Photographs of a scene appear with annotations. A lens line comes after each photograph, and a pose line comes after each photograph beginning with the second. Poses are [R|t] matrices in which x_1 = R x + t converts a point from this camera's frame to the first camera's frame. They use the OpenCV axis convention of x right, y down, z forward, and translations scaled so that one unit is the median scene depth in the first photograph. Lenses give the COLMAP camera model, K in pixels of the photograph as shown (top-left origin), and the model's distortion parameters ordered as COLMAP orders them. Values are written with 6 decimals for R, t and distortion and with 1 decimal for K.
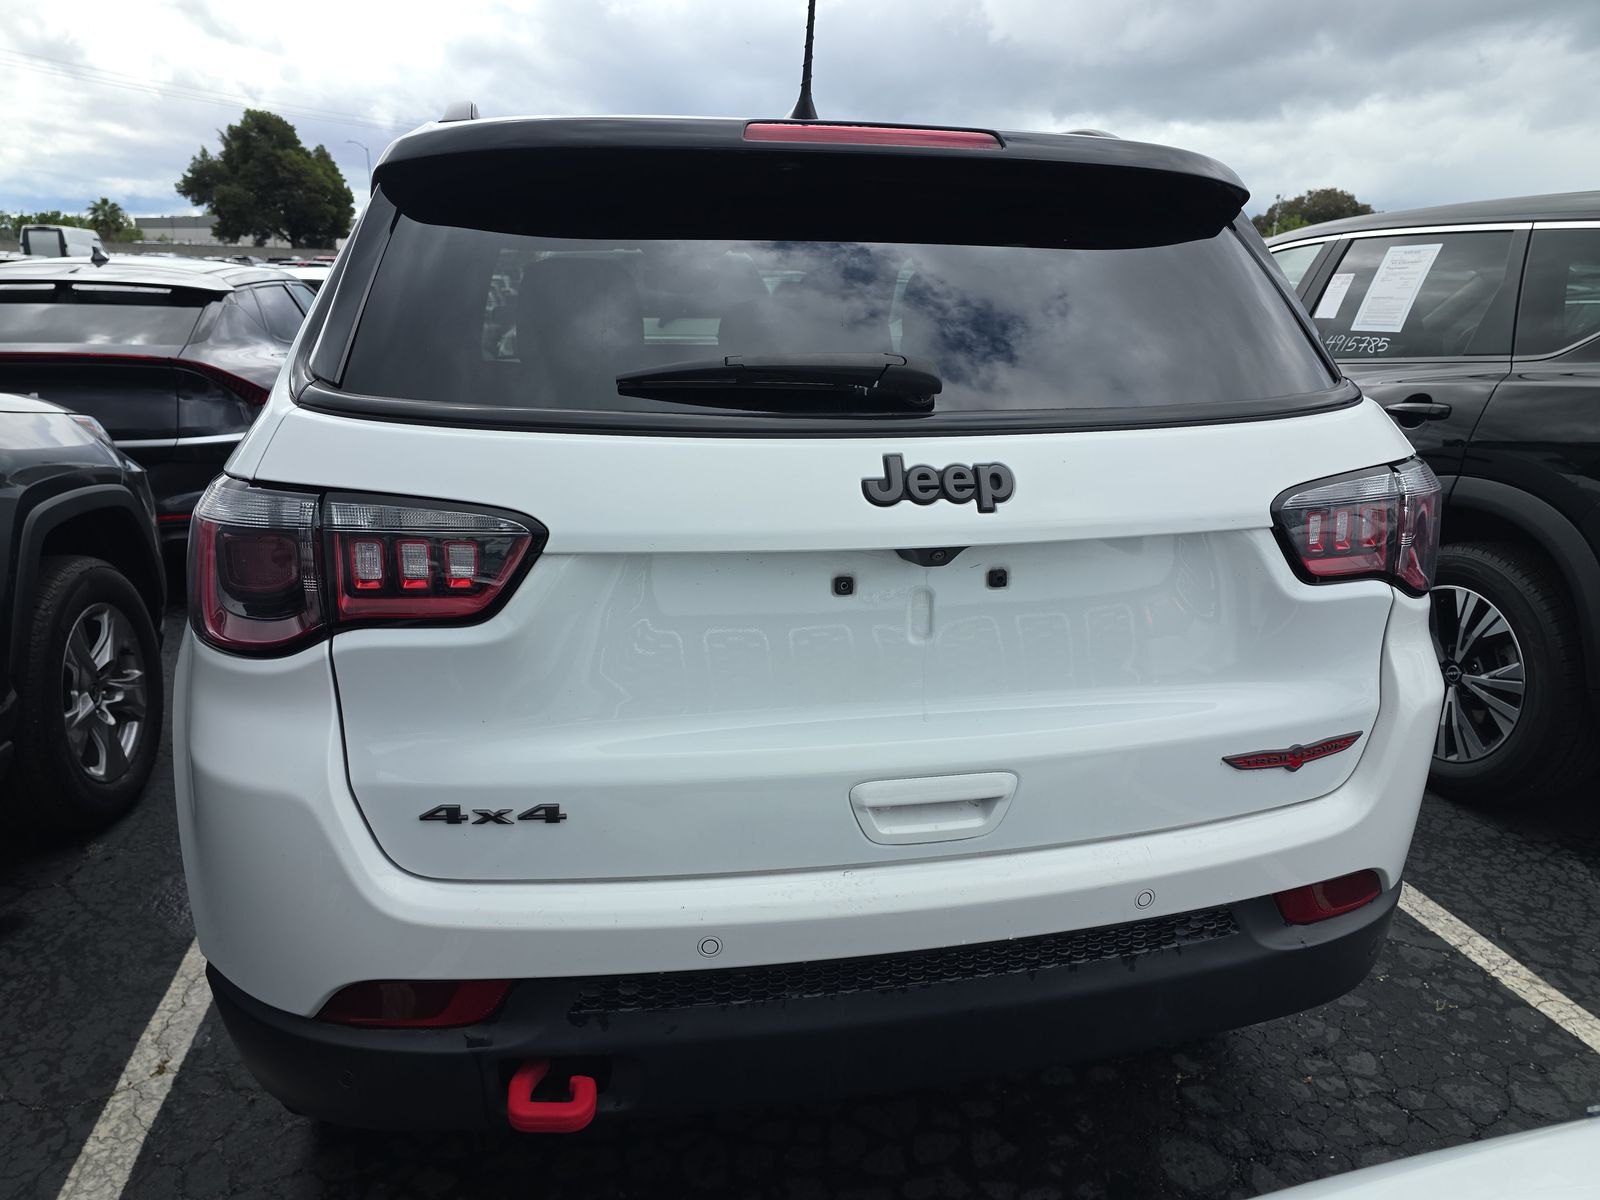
lens RADIAL K [[1092.9, 0, 799.5], [0, 1092.9, 604.6], [0, 0, 1]] dist [0.030978, -0.020013]
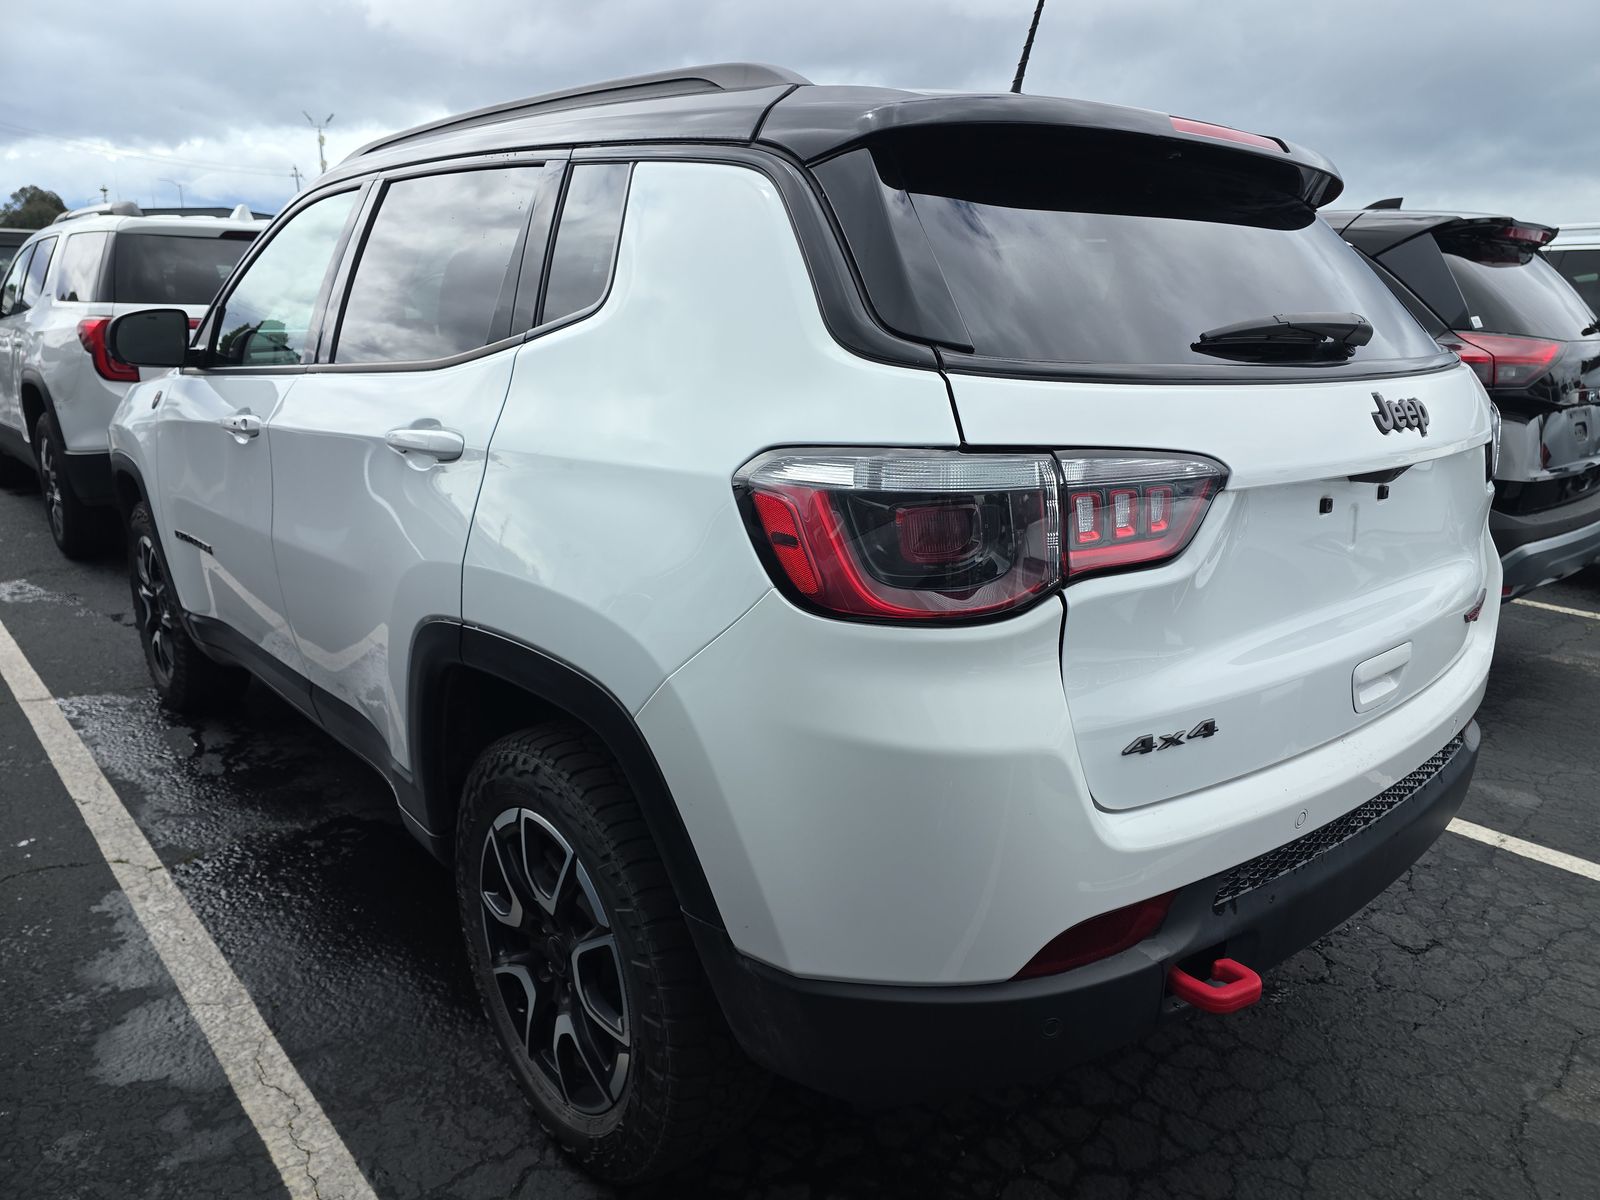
lens RADIAL K [[1092.9, 0, 800.2], [0, 1092.9, 605.9], [0, 0, 1]] dist [0.030978, -0.020013]
pose [[0.879436, -0.127277, 0.458687, -0.999665], [0.126479, 0.991433, 0.032606, -0.019731], [-0.458907, 0.029340, 0.888000, 0.180693]]
